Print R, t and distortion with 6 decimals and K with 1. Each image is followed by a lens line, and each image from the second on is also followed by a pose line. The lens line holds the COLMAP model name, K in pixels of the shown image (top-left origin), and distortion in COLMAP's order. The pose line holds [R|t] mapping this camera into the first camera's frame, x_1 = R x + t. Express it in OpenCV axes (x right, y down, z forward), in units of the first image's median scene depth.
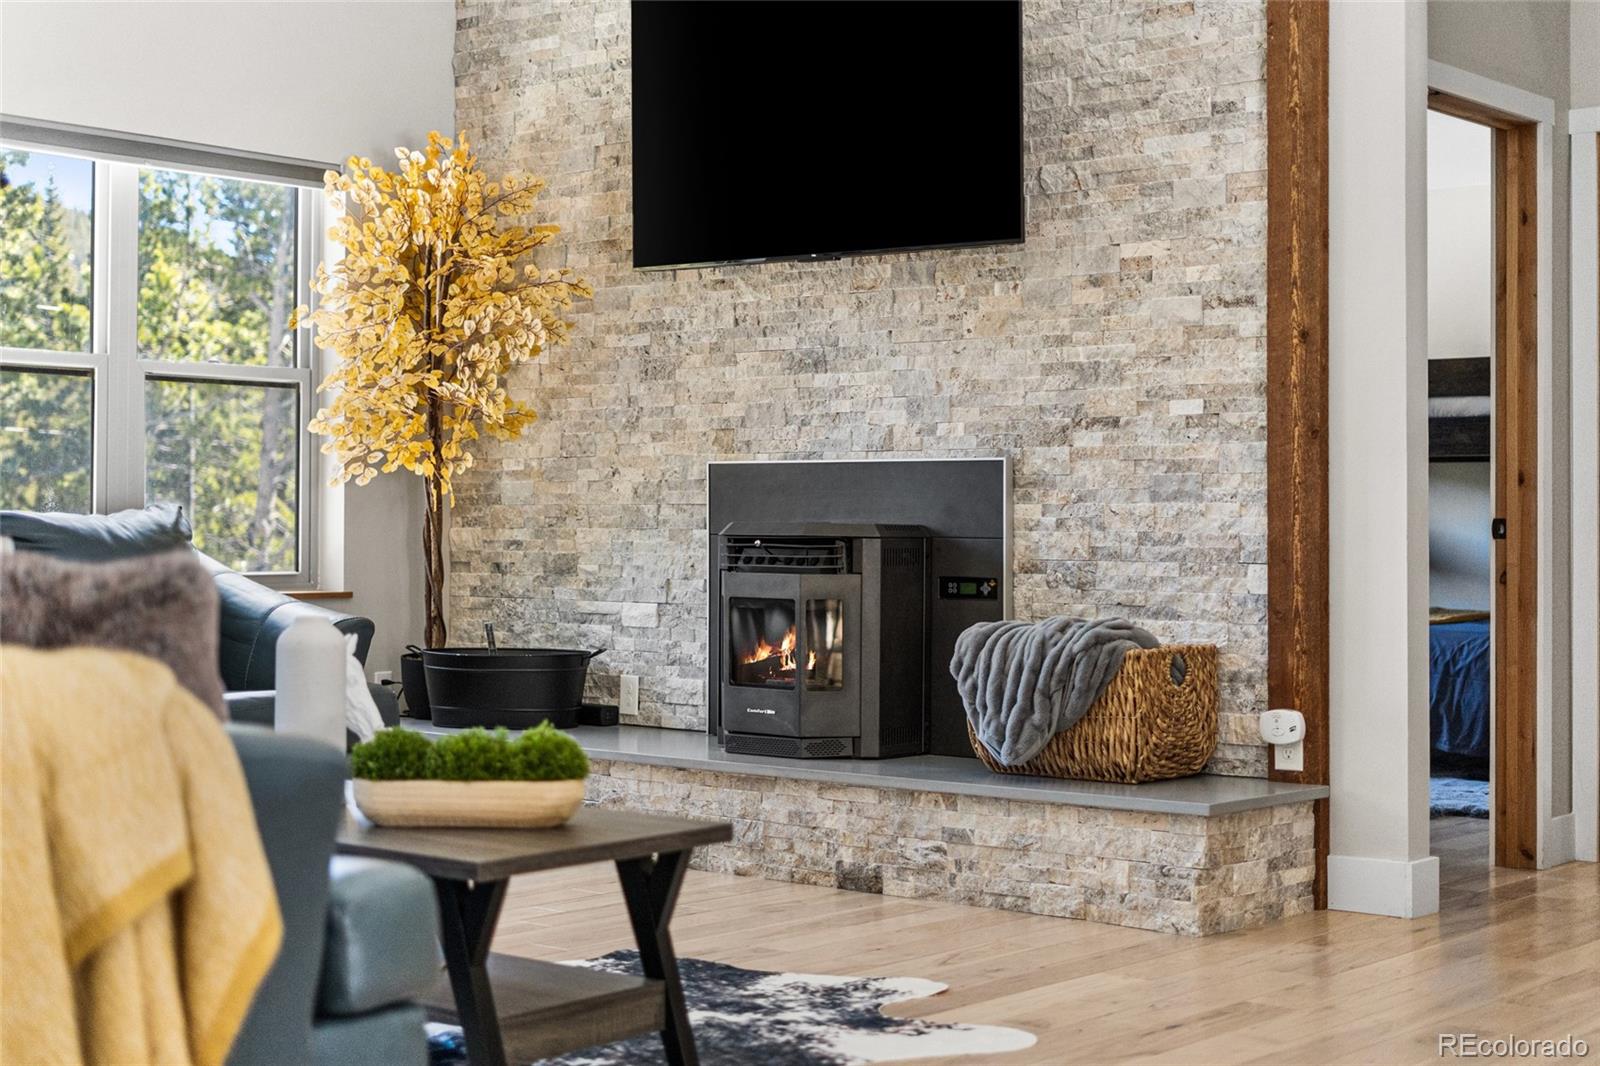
lens RADIAL K [[2418.4, 0, 799.1], [0, 2418.4, 533.0], [0, 0, 1]] dist [-0.011087, 0.000000]
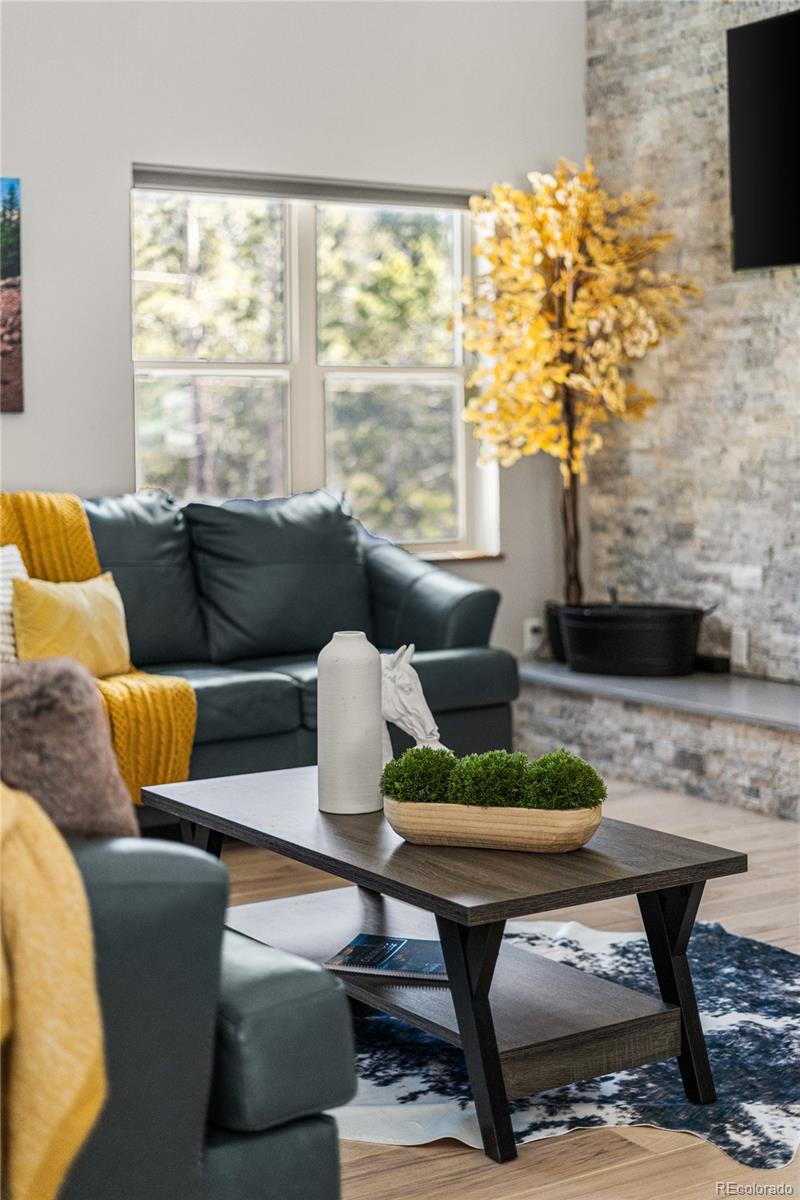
lens RADIAL K [[1813.8, 0, 419.0], [0, 1813.8, 467.3], [0, 0, 1]] dist [-0.011087, 0.000000]
pose [[0.953475, -0.011903, -0.301237, 0.043204], [0.017419, 0.999726, 0.015629, -0.033046], [0.300968, -0.020149, 0.953421, 0.150900]]
